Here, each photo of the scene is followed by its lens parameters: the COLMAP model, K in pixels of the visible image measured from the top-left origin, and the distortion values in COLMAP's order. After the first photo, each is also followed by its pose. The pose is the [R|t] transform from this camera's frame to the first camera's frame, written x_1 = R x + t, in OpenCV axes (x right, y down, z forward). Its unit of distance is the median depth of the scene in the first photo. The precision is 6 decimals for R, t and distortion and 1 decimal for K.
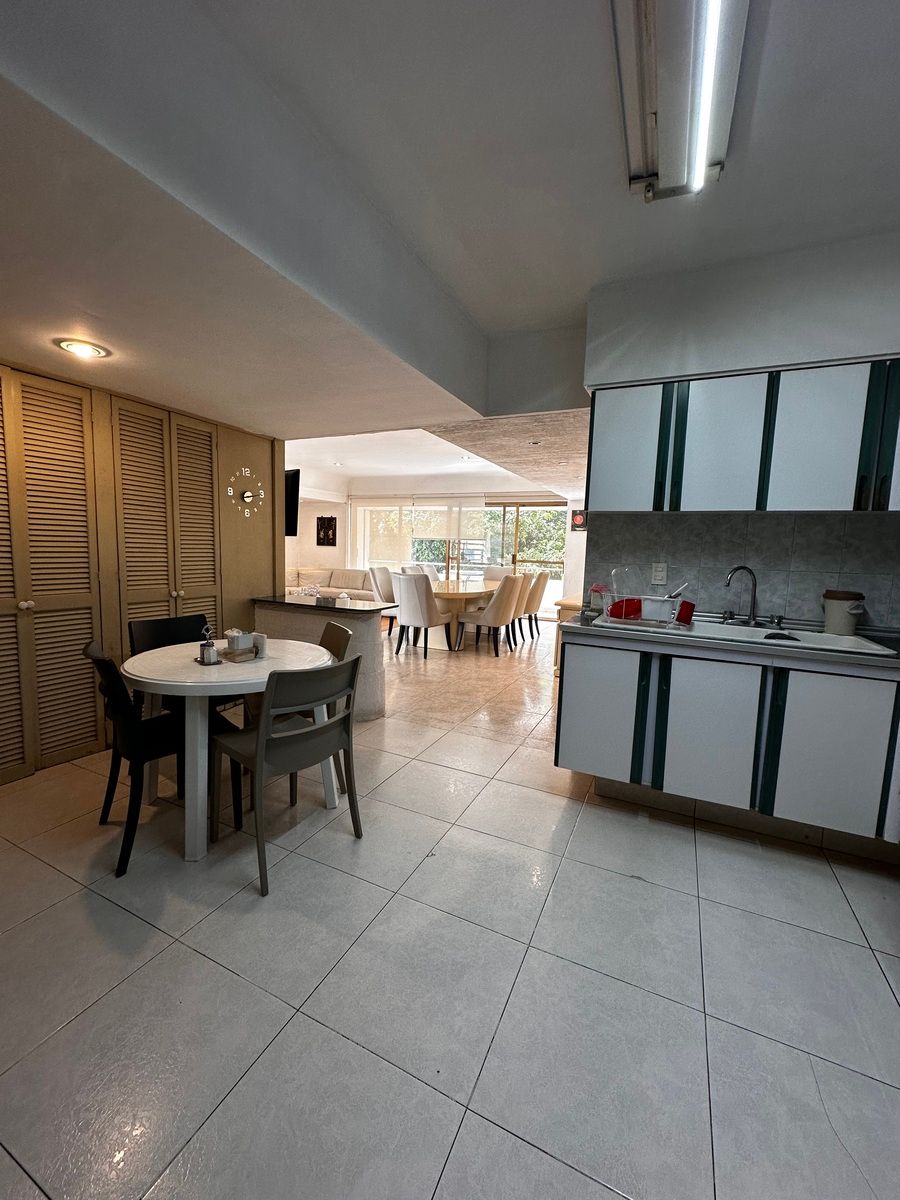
lens RADIAL K [[478.0, 0, 448.9], [0, 478.0, 598.1], [0, 0, 1]] dist [-0.002071, 0.000915]
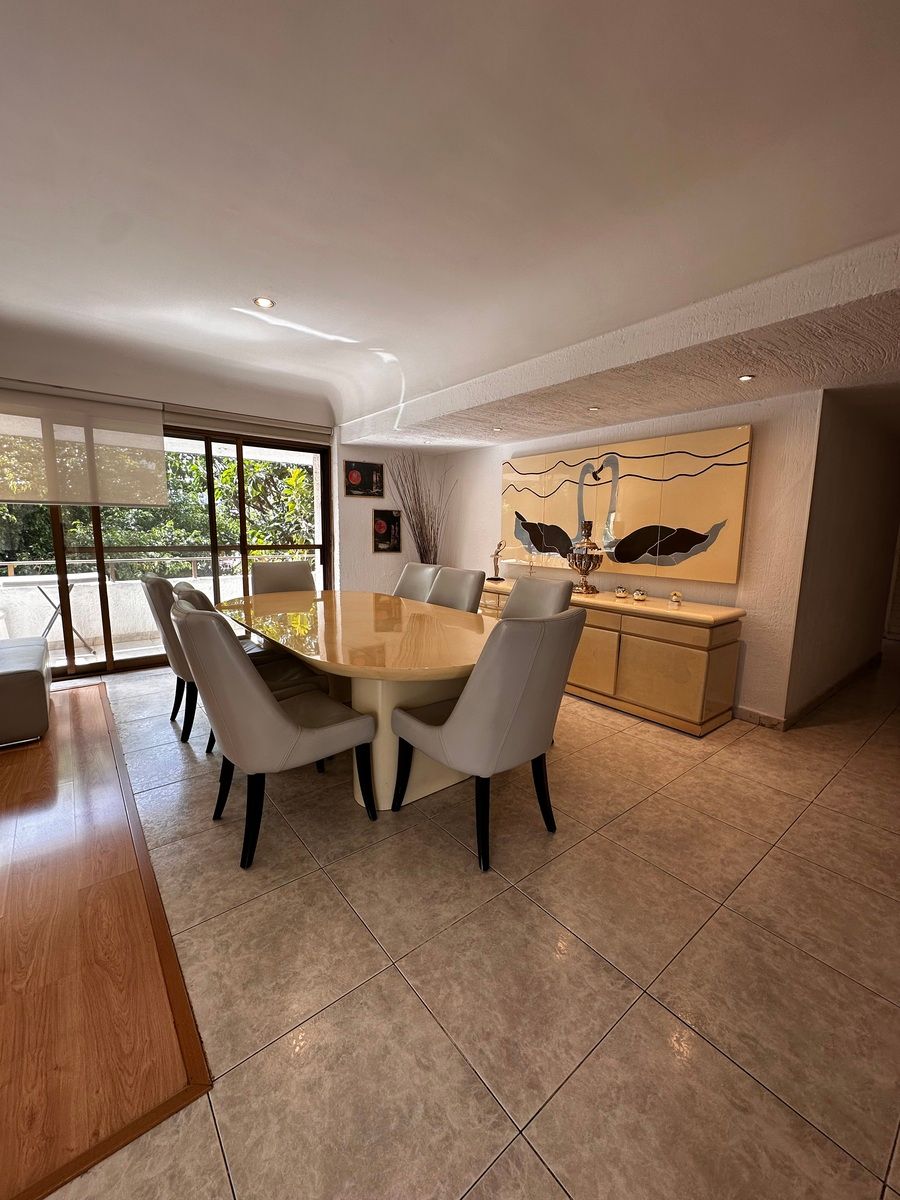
lens RADIAL K [[478.0, 0, 448.2], [0, 478.0, 598.1], [0, 0, 1]] dist [-0.002071, 0.000915]
pose [[0.432060, -0.152409, 0.888873, -0.316879], [0.095514, 0.987806, 0.122945, -0.086821], [-0.896773, 0.031780, 0.441348, 0.736663]]
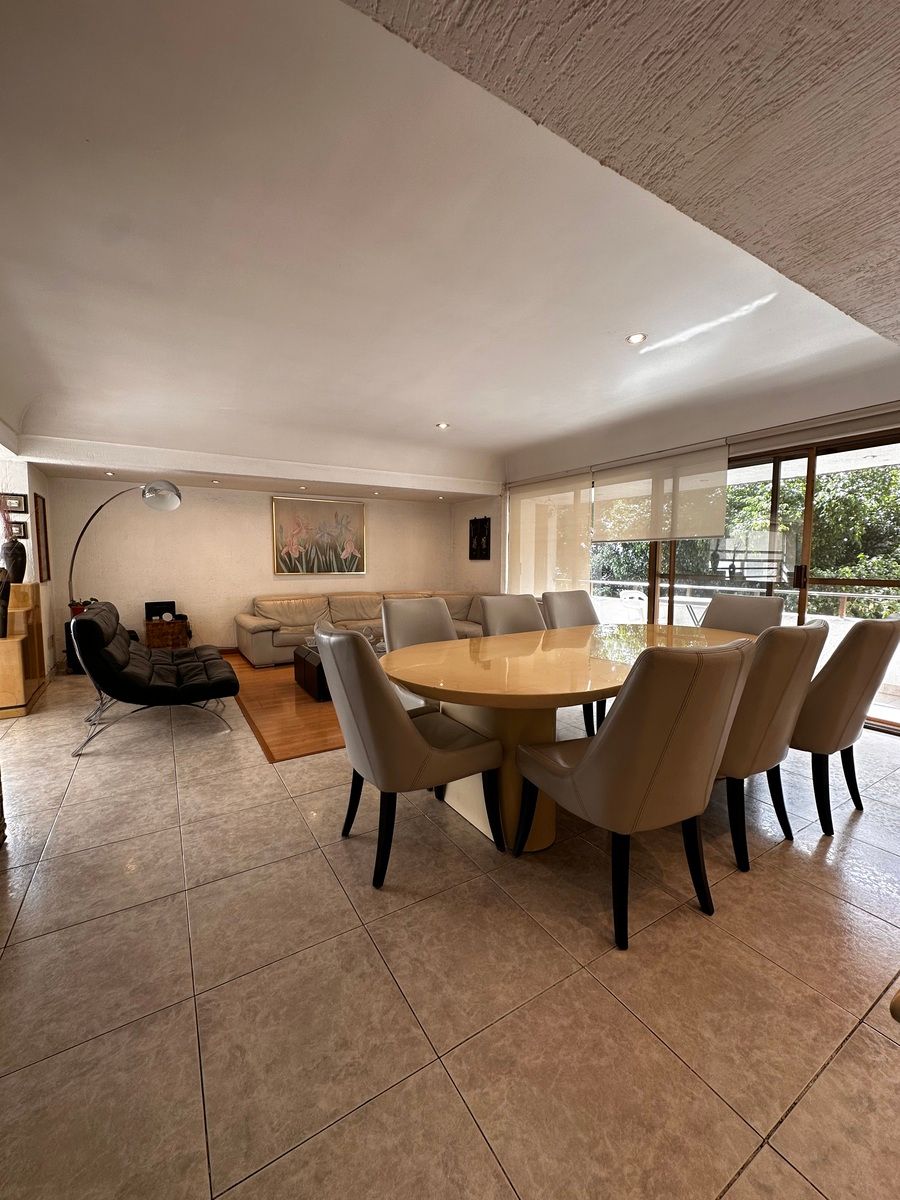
lens RADIAL K [[478.0, 0, 451.5], [0, 478.0, 600.8], [0, 0, 1]] dist [-0.002071, 0.000915]
pose [[0.839584, 0.018792, -0.542904, 0.138295], [-0.033939, 0.999264, -0.017898, -0.054382], [0.542168, 0.033452, 0.839604, 0.606879]]
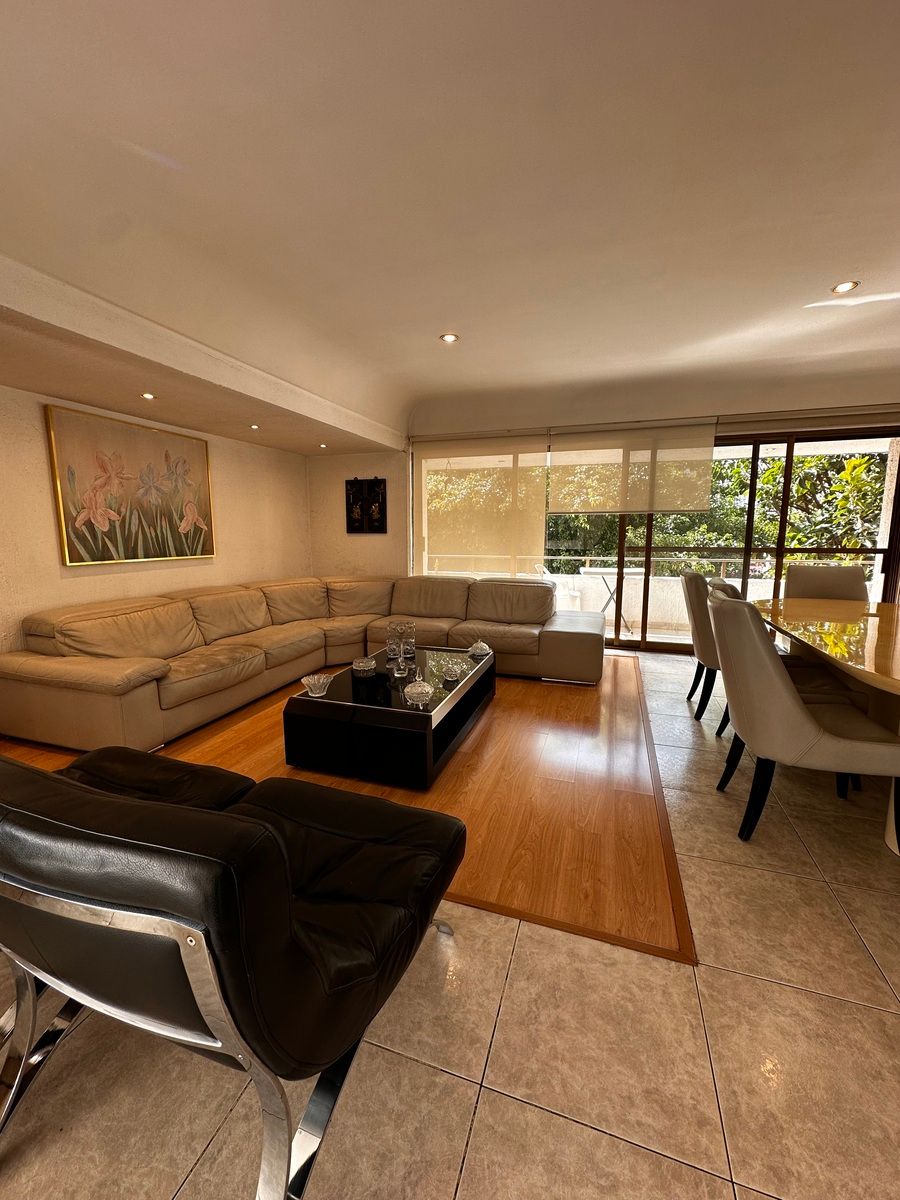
lens RADIAL K [[478.0, 0, 449.0], [0, 478.0, 597.8], [0, 0, 1]] dist [-0.002071, 0.000915]
pose [[0.992103, -0.048316, 0.115749, -0.355267], [0.044256, 0.998320, 0.037397, -0.081221], [-0.117361, -0.031979, 0.992574, 0.698336]]
